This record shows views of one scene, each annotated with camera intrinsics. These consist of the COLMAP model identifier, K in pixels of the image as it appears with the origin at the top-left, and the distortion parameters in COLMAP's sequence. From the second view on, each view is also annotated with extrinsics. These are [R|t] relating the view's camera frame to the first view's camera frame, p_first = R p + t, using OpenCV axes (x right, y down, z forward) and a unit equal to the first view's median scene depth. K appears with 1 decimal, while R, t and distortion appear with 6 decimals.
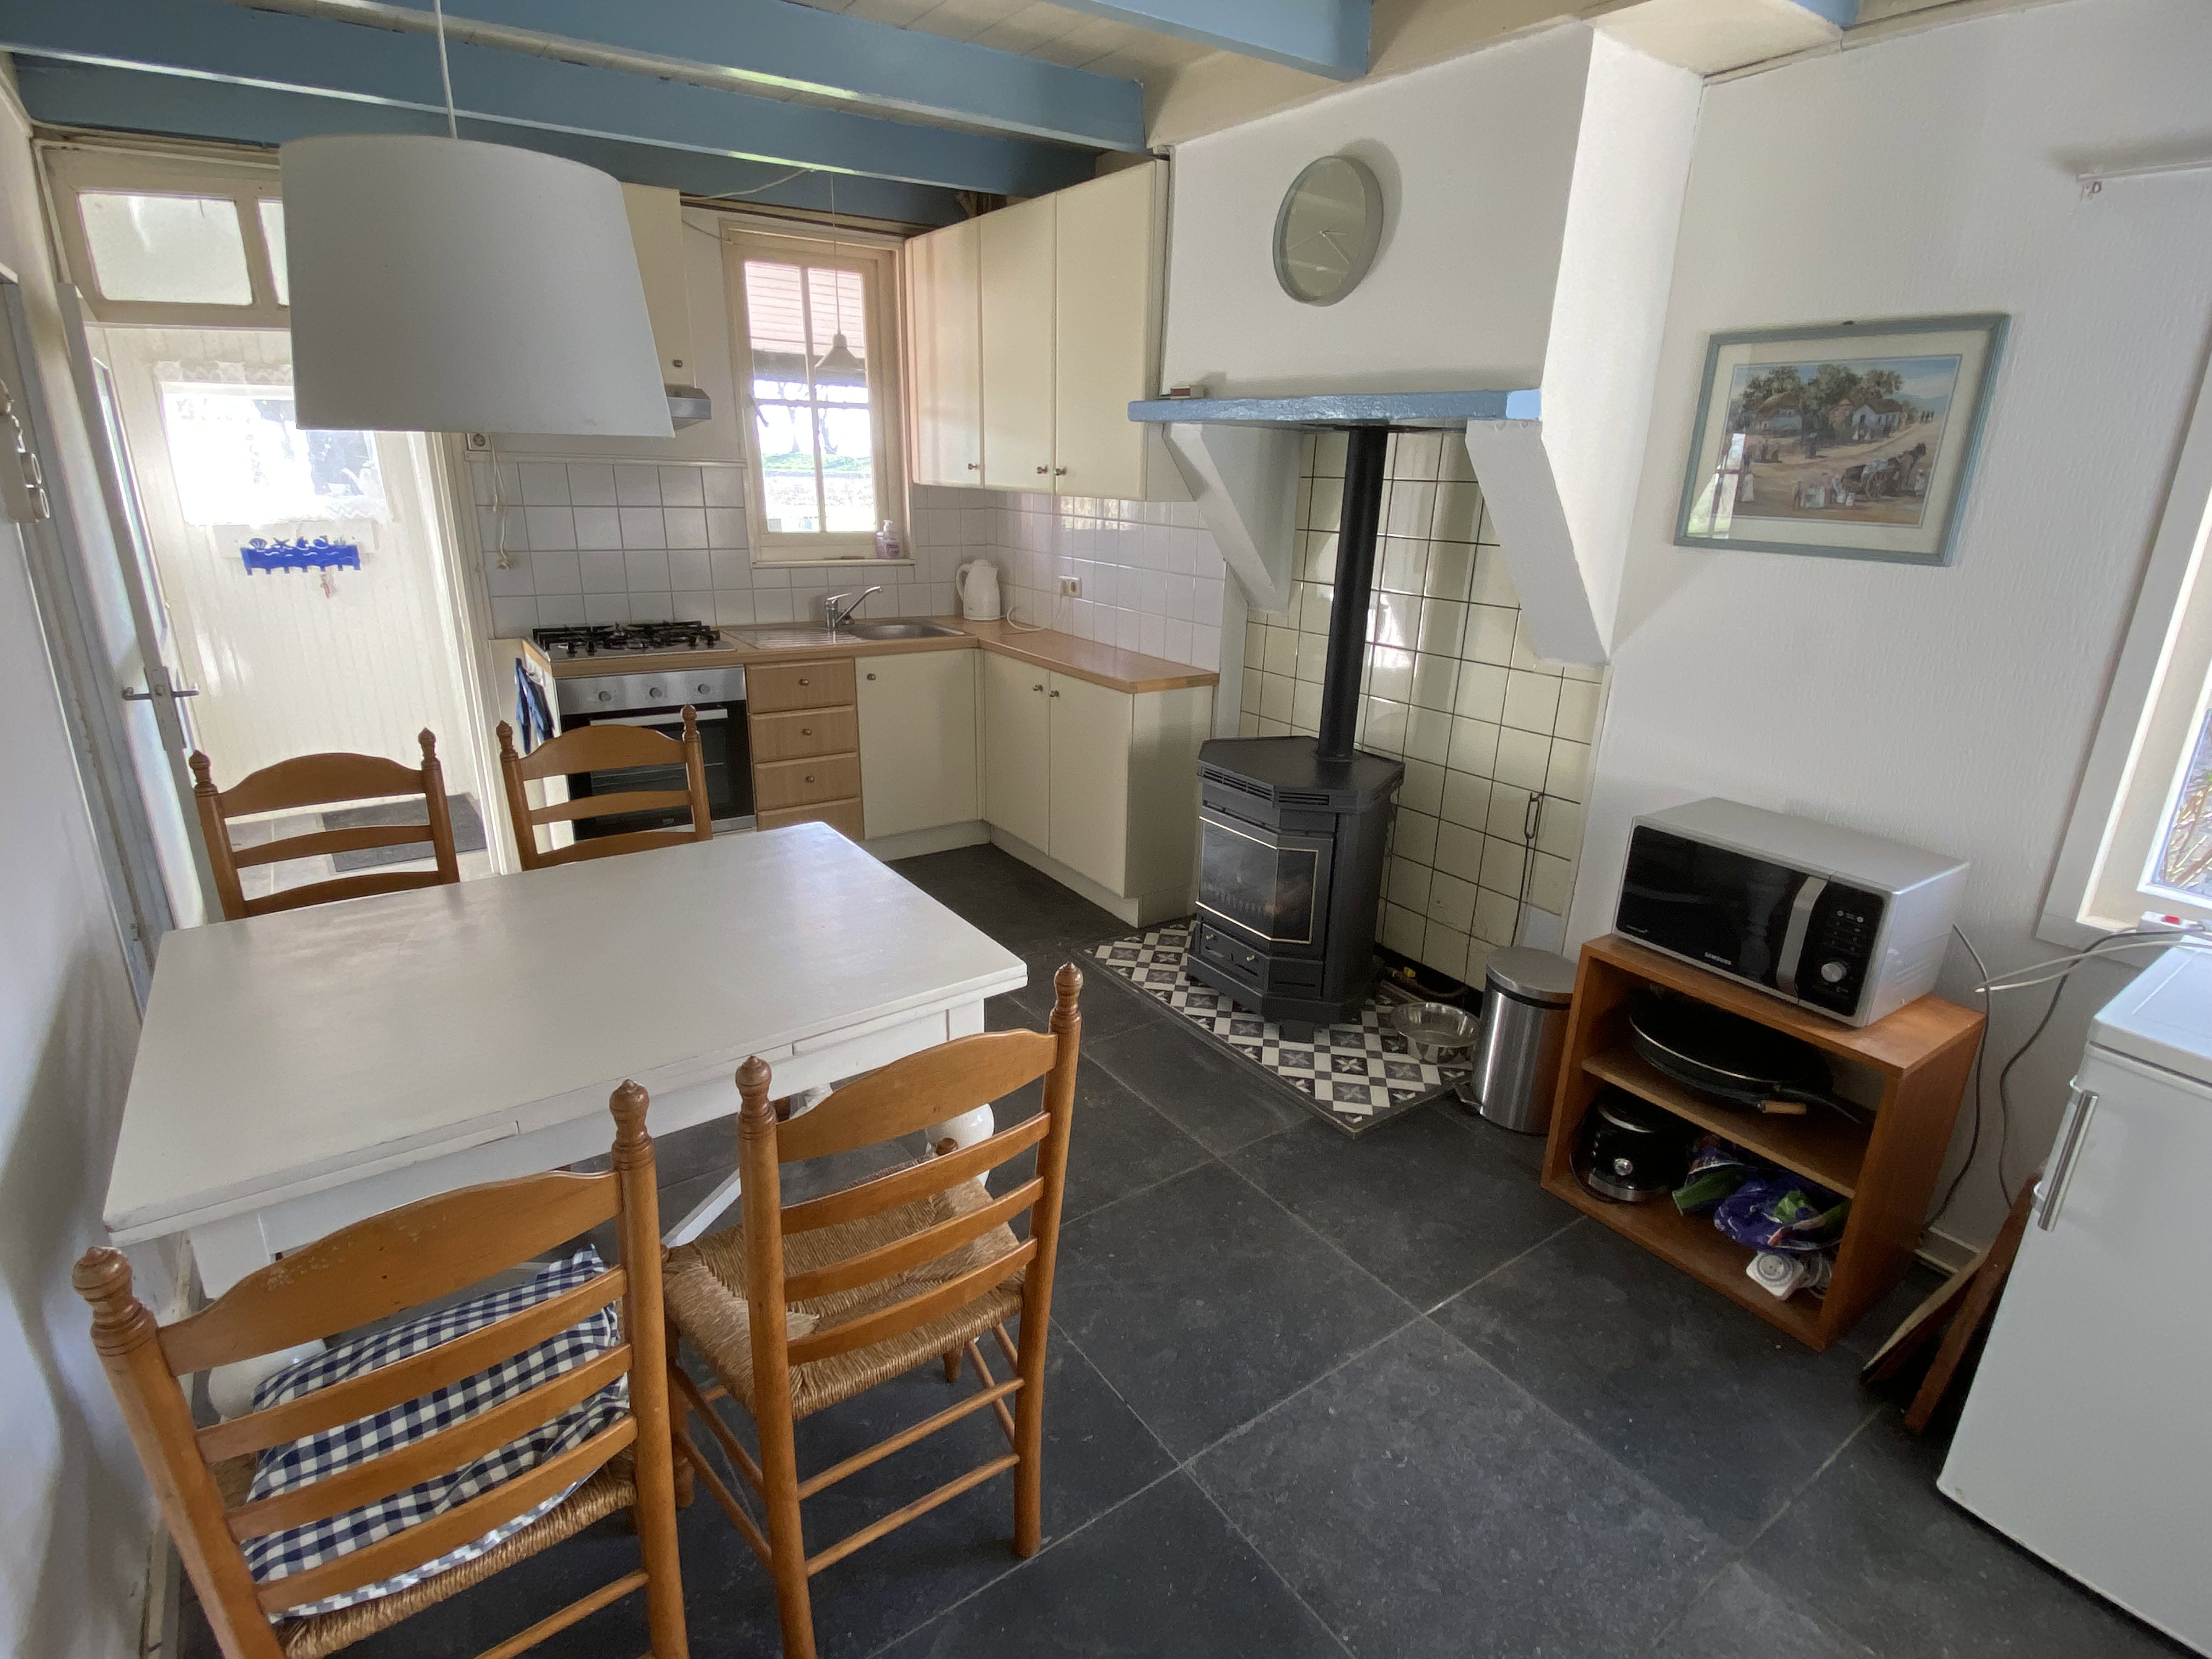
lens RADIAL K [[1127.5, 0, 1106.0], [0, 1127.5, 829.5], [0, 0, 1]] dist [0.032696, -0.000124]
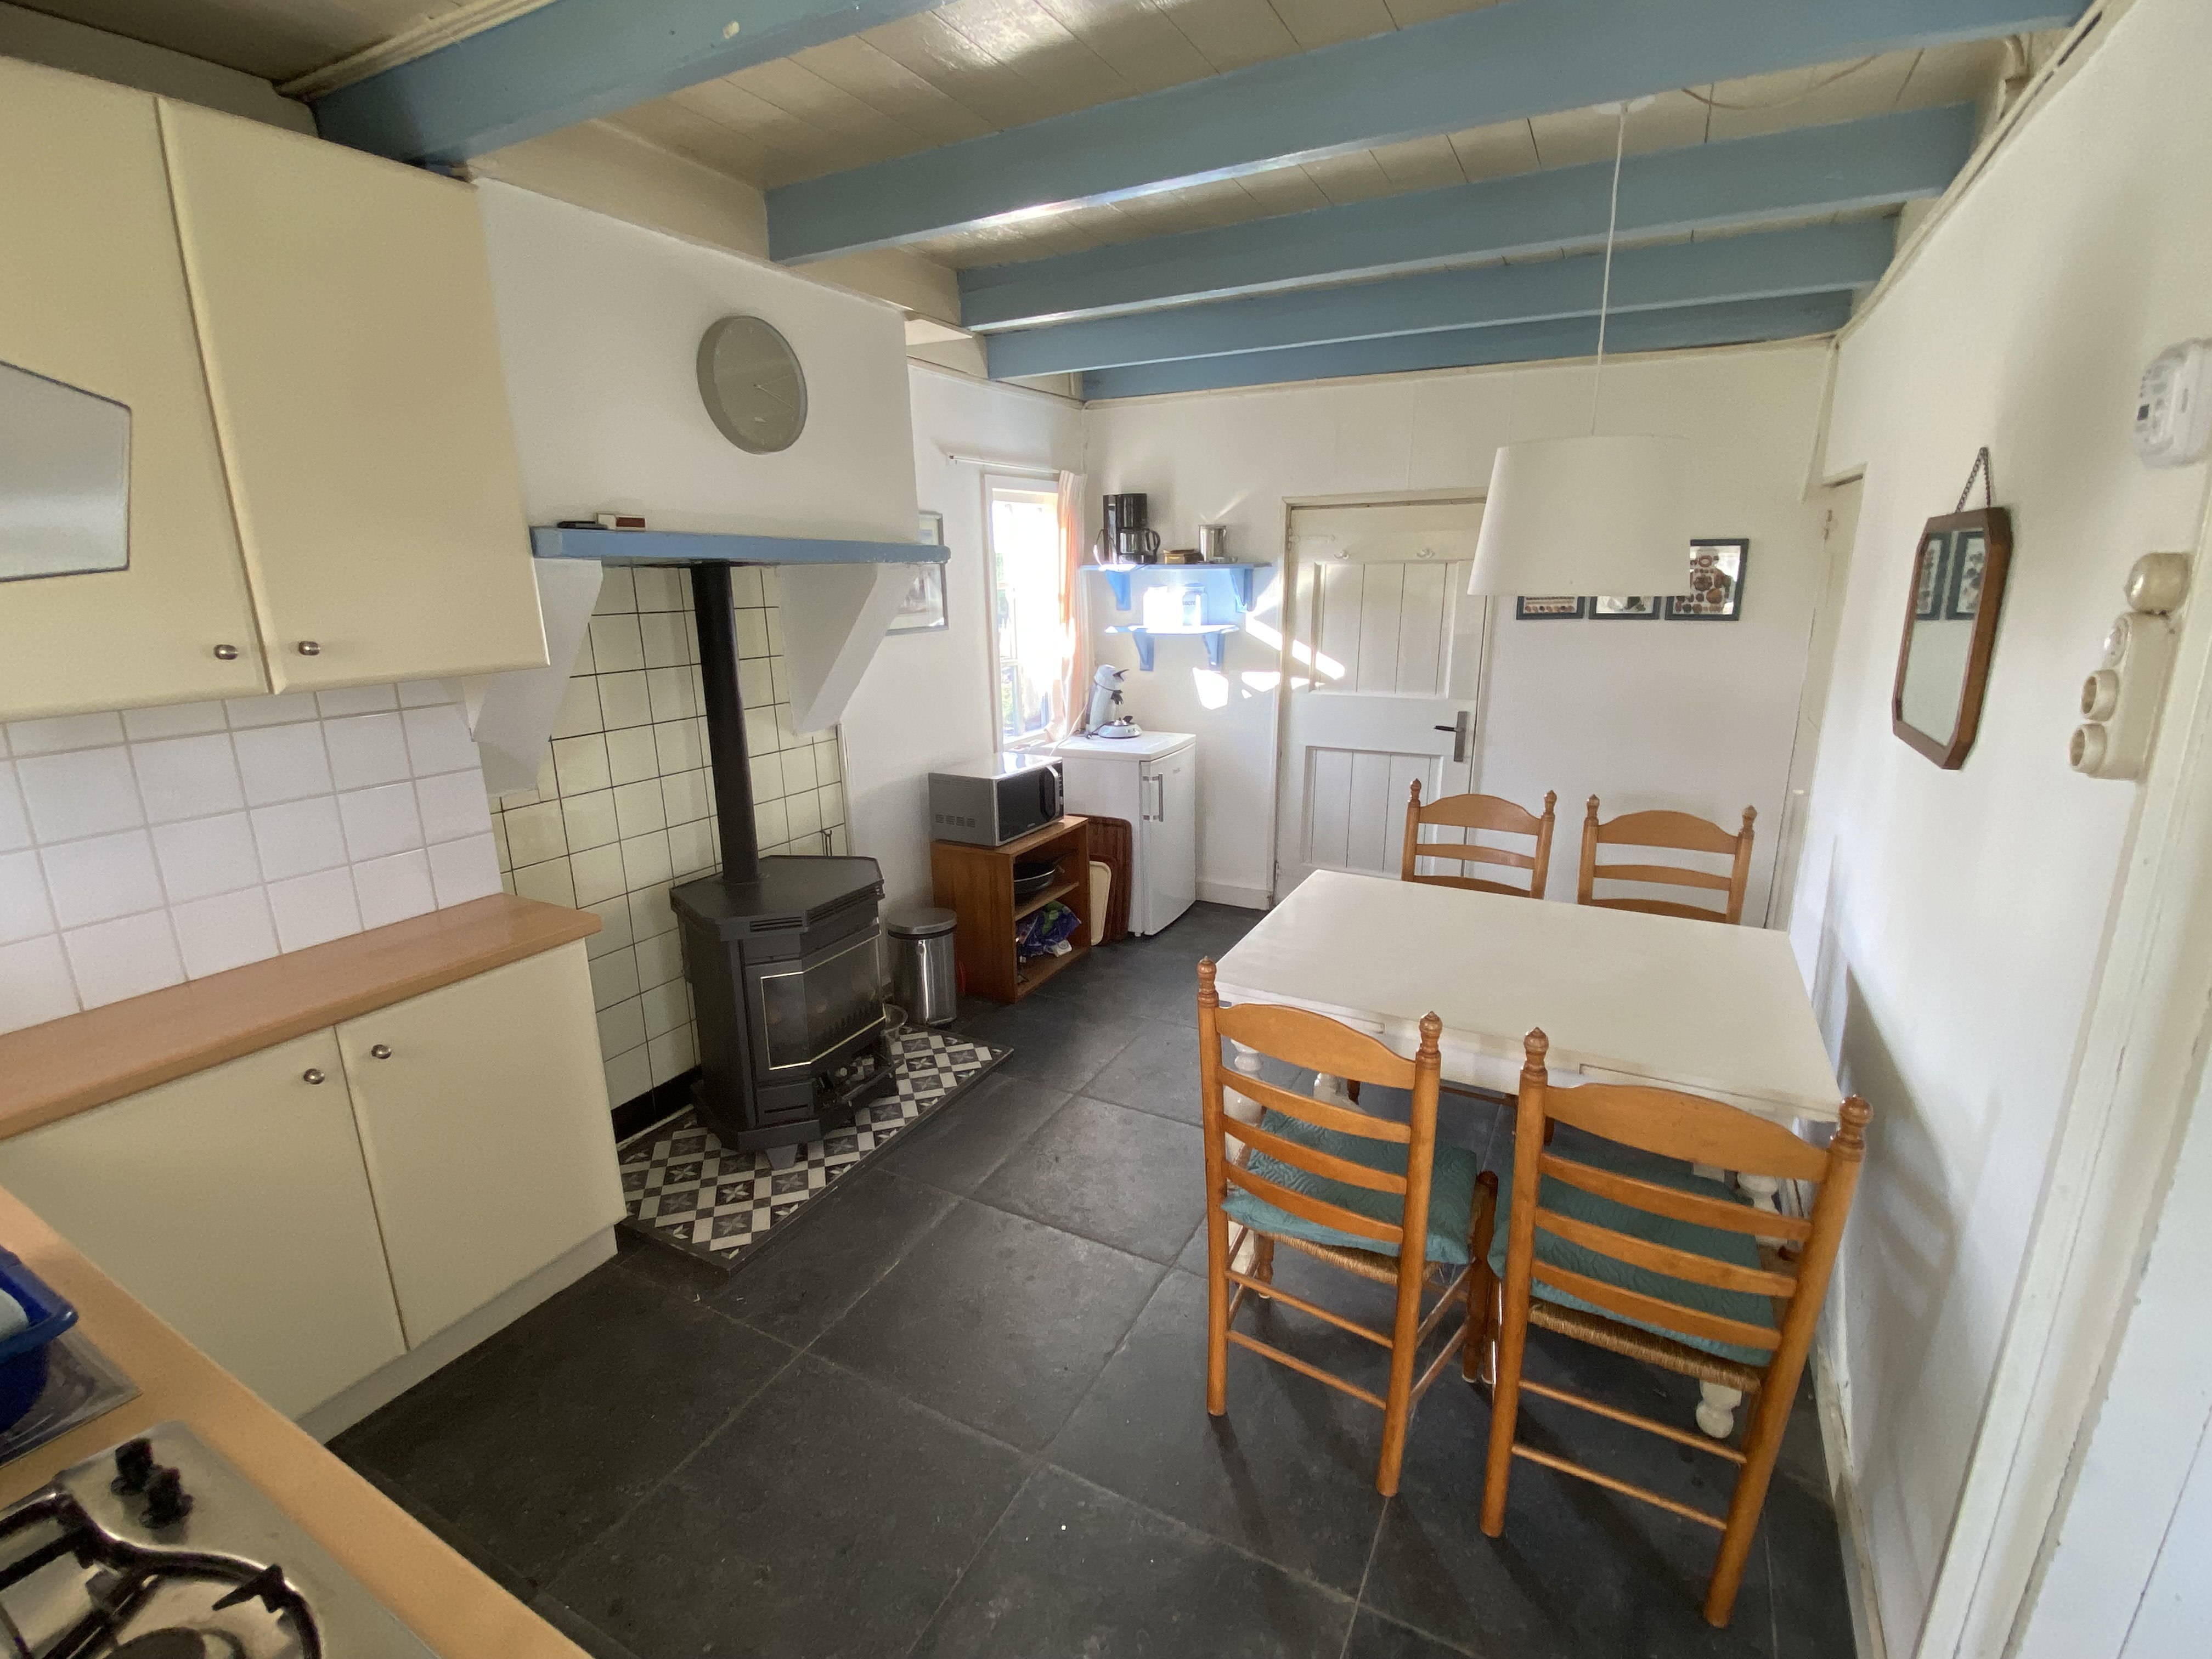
lens RADIAL K [[973.5, 0, 1106.0], [0, 973.5, 829.5], [0, 0, 1]] dist [0.000708, -0.000001]
pose [[-0.461715, -0.240129, 0.853907, -0.717511], [0.280758, 0.873606, 0.397476, -0.378328], [-0.841424, 0.423262, -0.335939, 1.055465]]
